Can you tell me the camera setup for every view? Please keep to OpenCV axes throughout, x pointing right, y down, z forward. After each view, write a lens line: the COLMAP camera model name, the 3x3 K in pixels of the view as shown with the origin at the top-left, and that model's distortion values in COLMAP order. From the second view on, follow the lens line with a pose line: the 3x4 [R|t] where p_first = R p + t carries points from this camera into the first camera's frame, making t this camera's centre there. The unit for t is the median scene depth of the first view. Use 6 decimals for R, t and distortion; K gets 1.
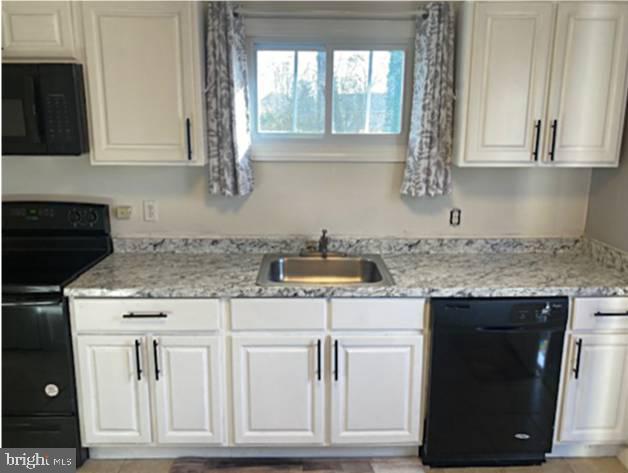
lens RADIAL K [[526.8, 0, 313.9], [0, 526.8, 232.0], [0, 0, 1]] dist [0.048101, -0.059546]
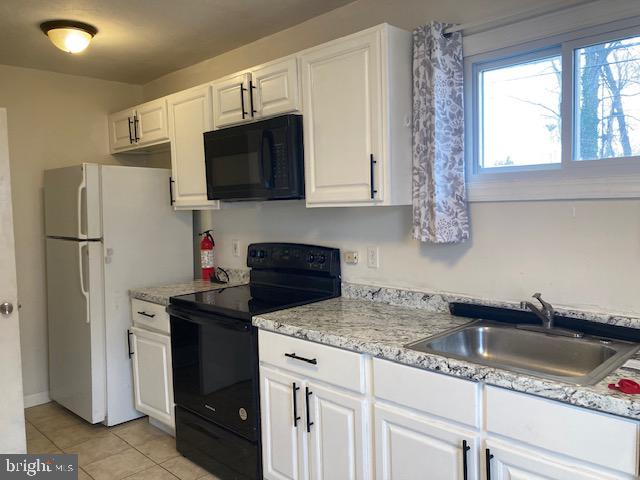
lens RADIAL K [[524.1, 0, 321.4], [0, 524.1, 232.0], [0, 0, 1]] dist [0.051303, -0.060969]
pose [[0.692923, 0.014258, -0.720870, 0.360191], [-0.117394, 0.988694, -0.093288, 0.016643], [0.711390, 0.149267, 0.686763, 0.318749]]
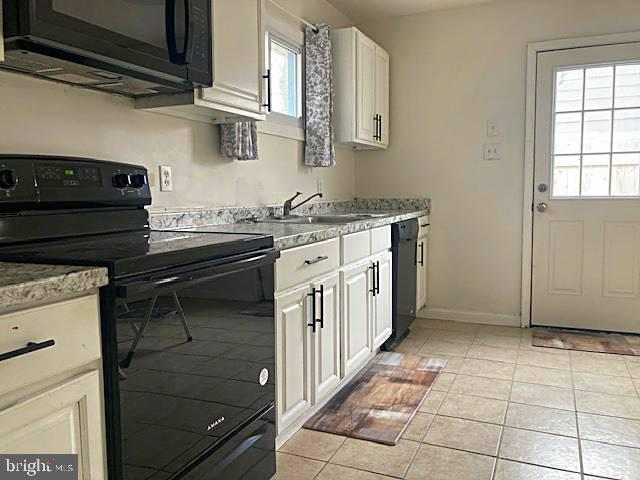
lens RADIAL K [[524.1, 0, 317.7], [0, 524.1, 234.8], [0, 0, 1]] dist [0.051303, -0.060969]
pose [[0.422895, -0.088199, 0.901876, -1.097136], [0.200096, 0.979774, 0.001991, 0.103309], [-0.883811, 0.179620, 0.431990, 0.537162]]
